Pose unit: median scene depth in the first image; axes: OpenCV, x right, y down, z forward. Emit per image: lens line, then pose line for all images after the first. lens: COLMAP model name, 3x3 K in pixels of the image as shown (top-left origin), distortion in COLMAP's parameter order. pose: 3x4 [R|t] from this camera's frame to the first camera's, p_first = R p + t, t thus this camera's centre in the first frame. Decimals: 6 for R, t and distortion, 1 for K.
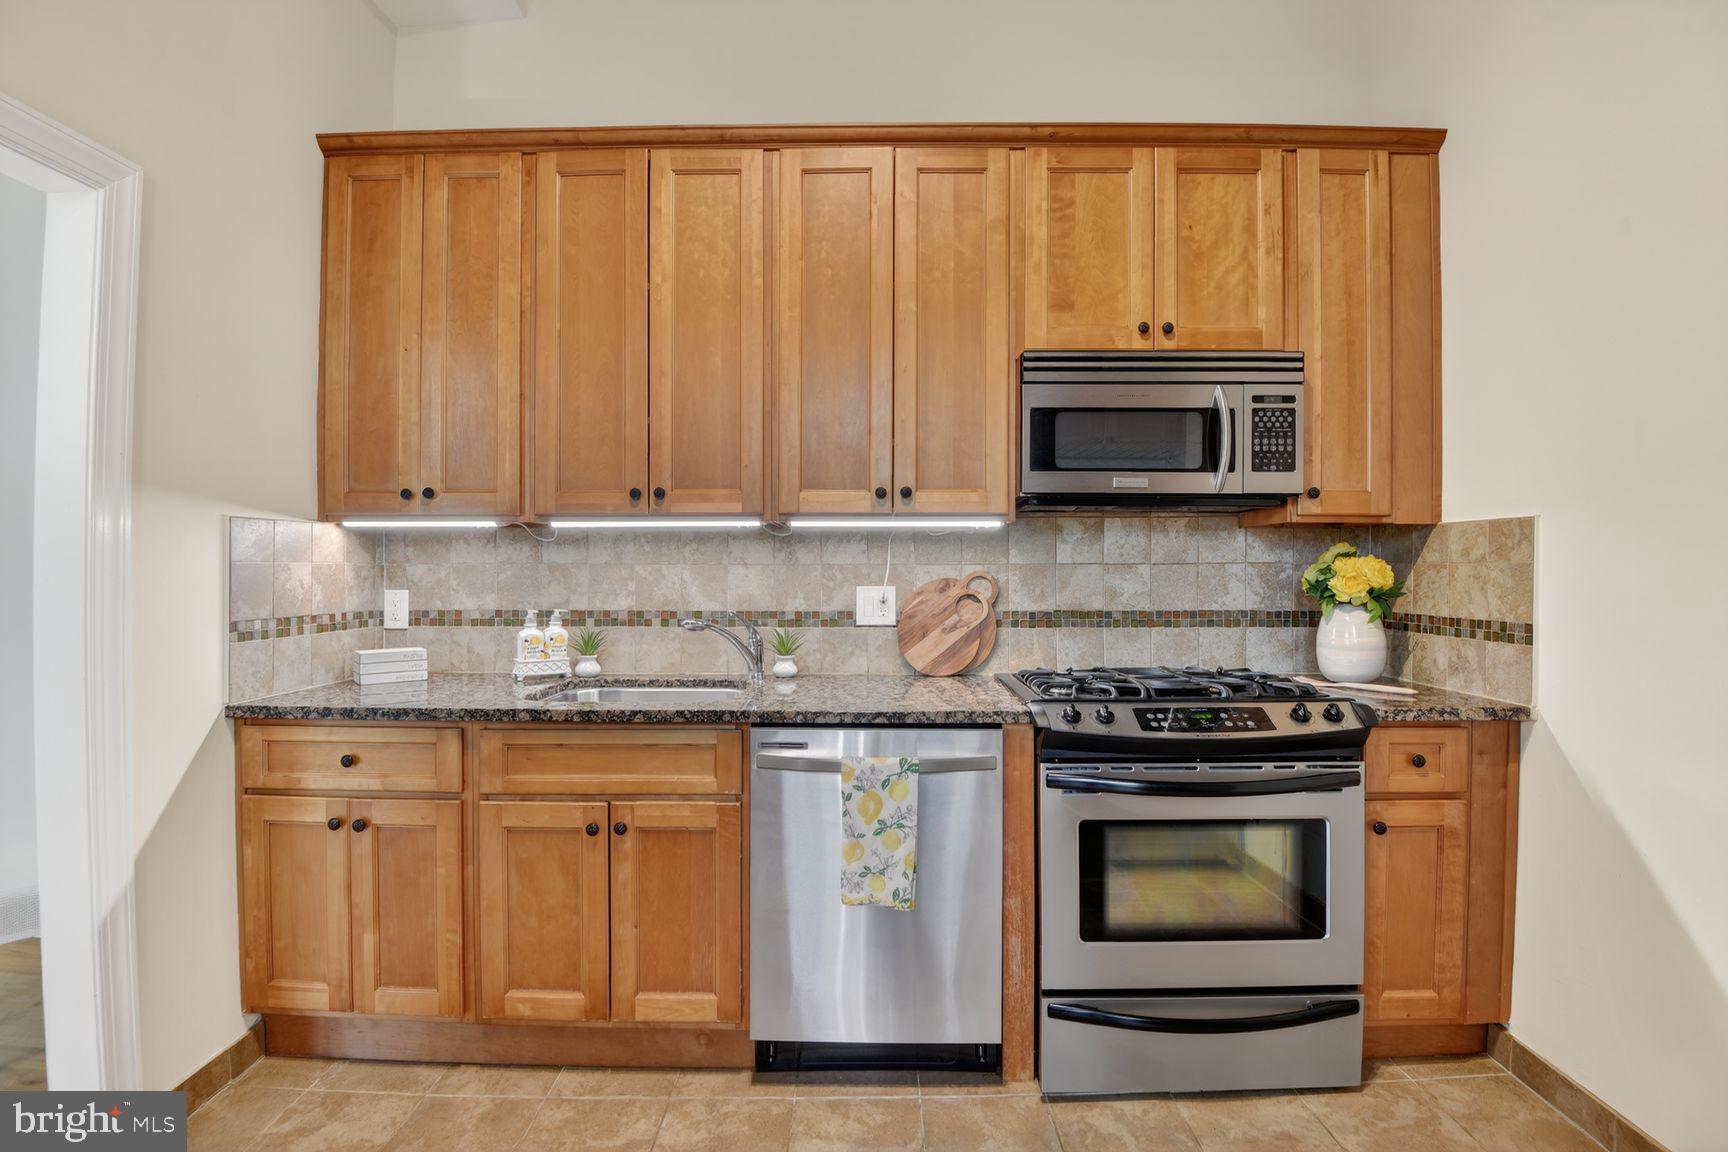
lens RADIAL K [[803.8, 0, 864.0], [0, 803.8, 576.0], [0, 0, 1]] dist [-0.012882, -0.013481]
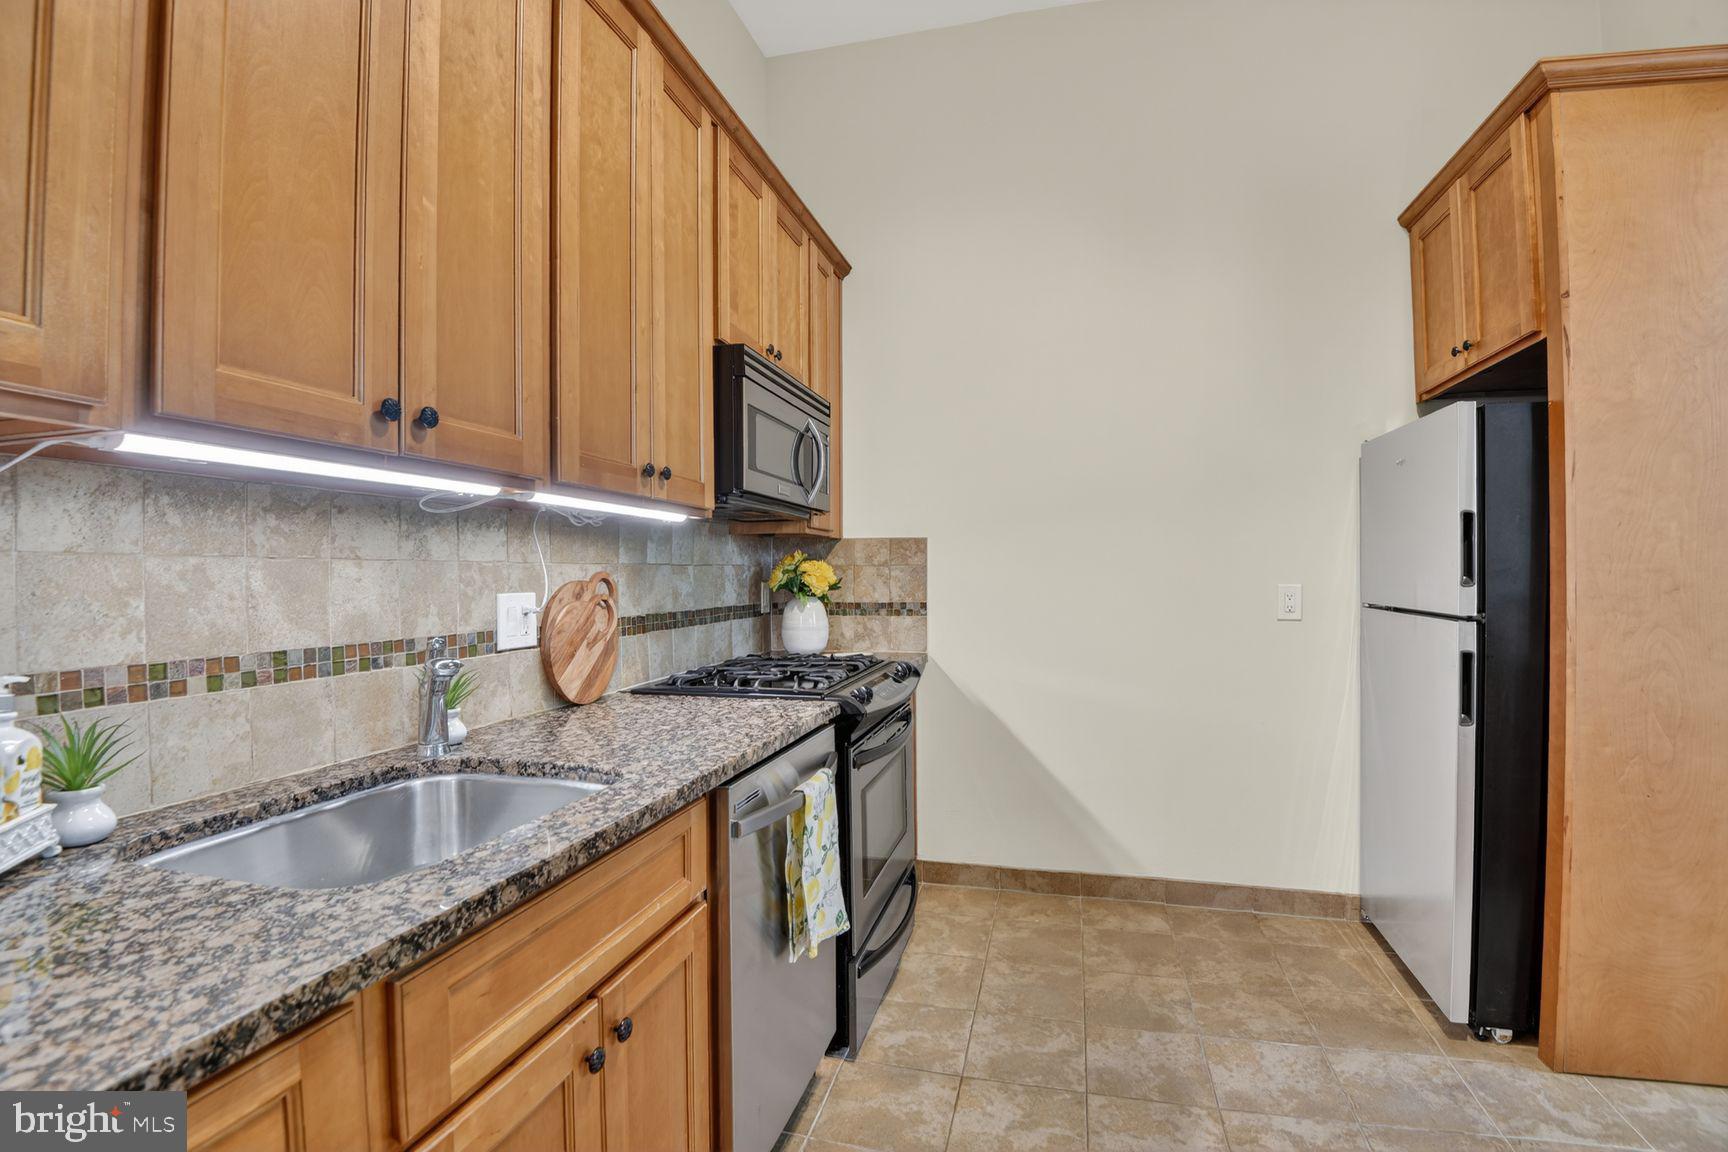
lens RADIAL K [[803.8, 0, 864.0], [0, 803.8, 576.0], [0, 0, 1]] dist [-0.012882, -0.013481]
pose [[0.244766, -0.003446, 0.969576, -0.680675], [0.017908, 0.999839, -0.000967, 0.004321], [-0.969417, 0.017600, 0.244789, 0.599103]]
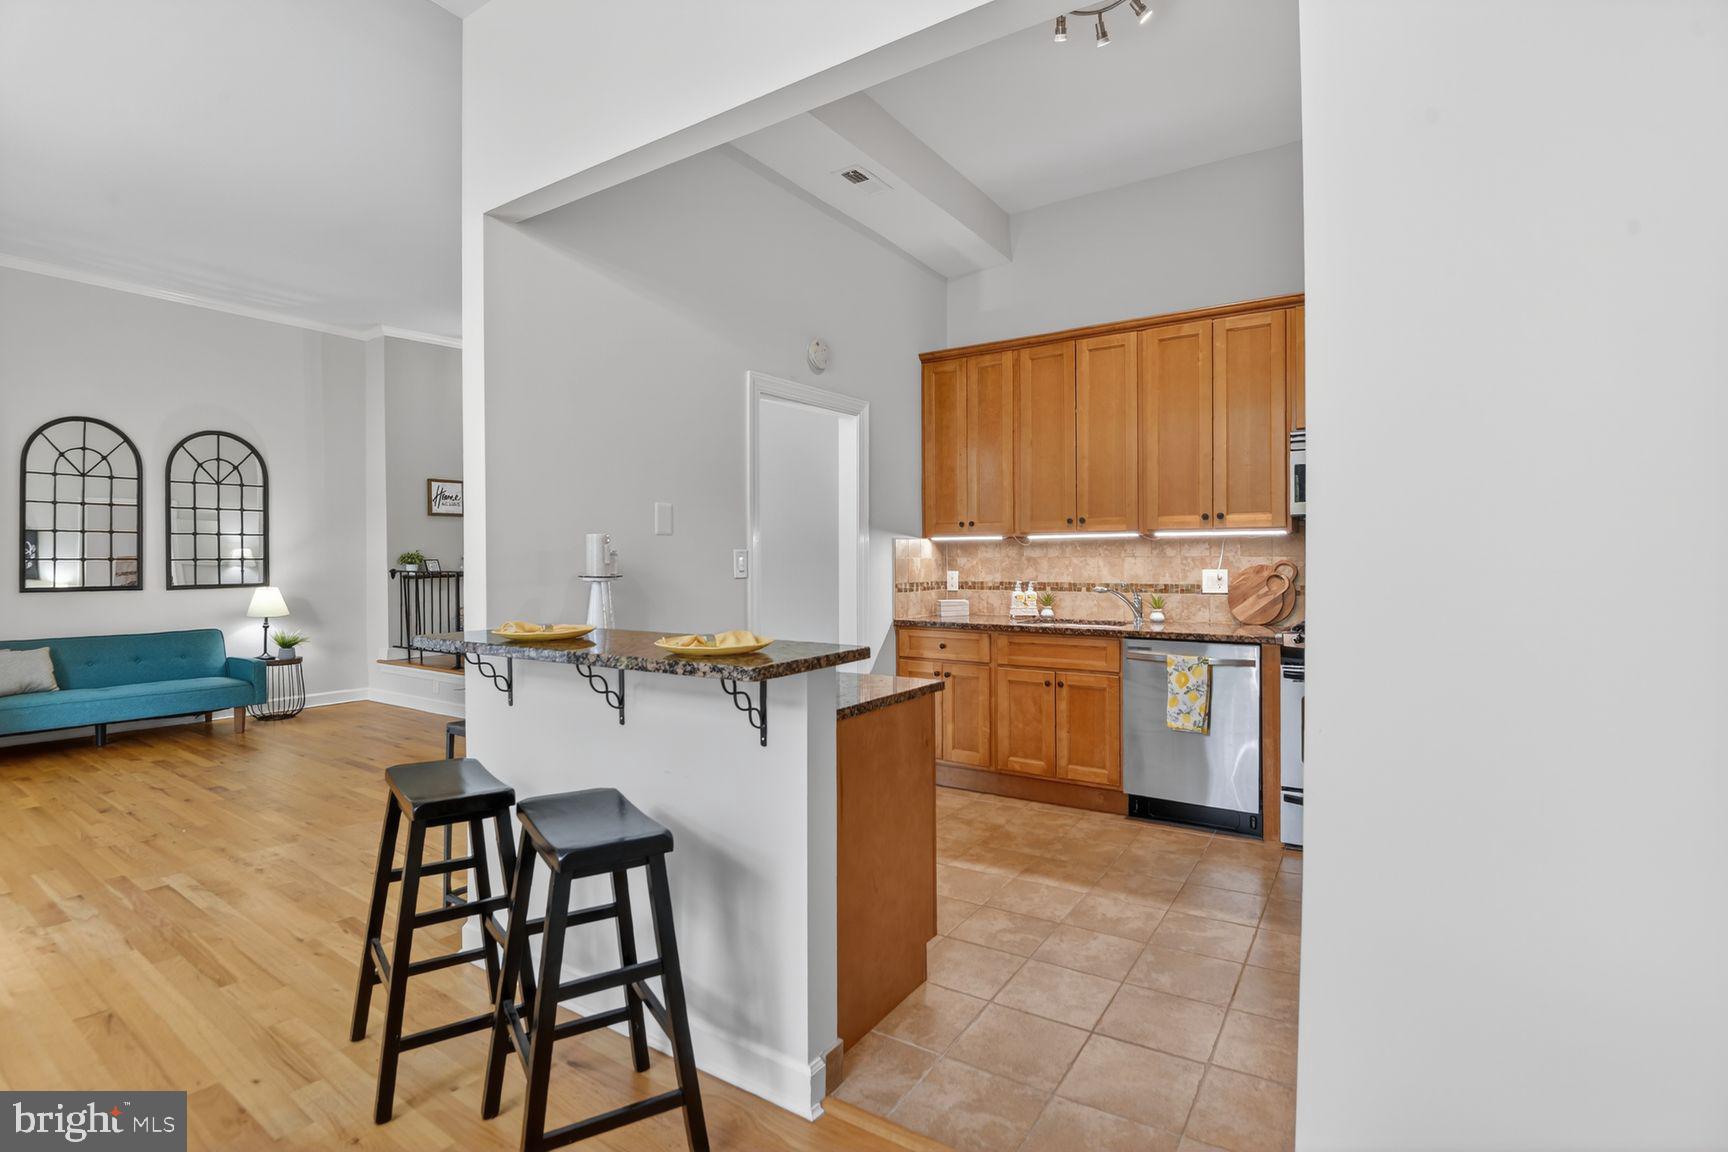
lens RADIAL K [[794.9, 0, 874.2], [0, 794.9, 559.7], [0, 0, 1]] dist [-0.015835, -0.016975]
pose [[0.849257, -0.004844, -0.527958, 0.319255], [0.002510, 0.999984, -0.005137, -0.000960], [0.527974, 0.003038, 0.849255, -0.858665]]
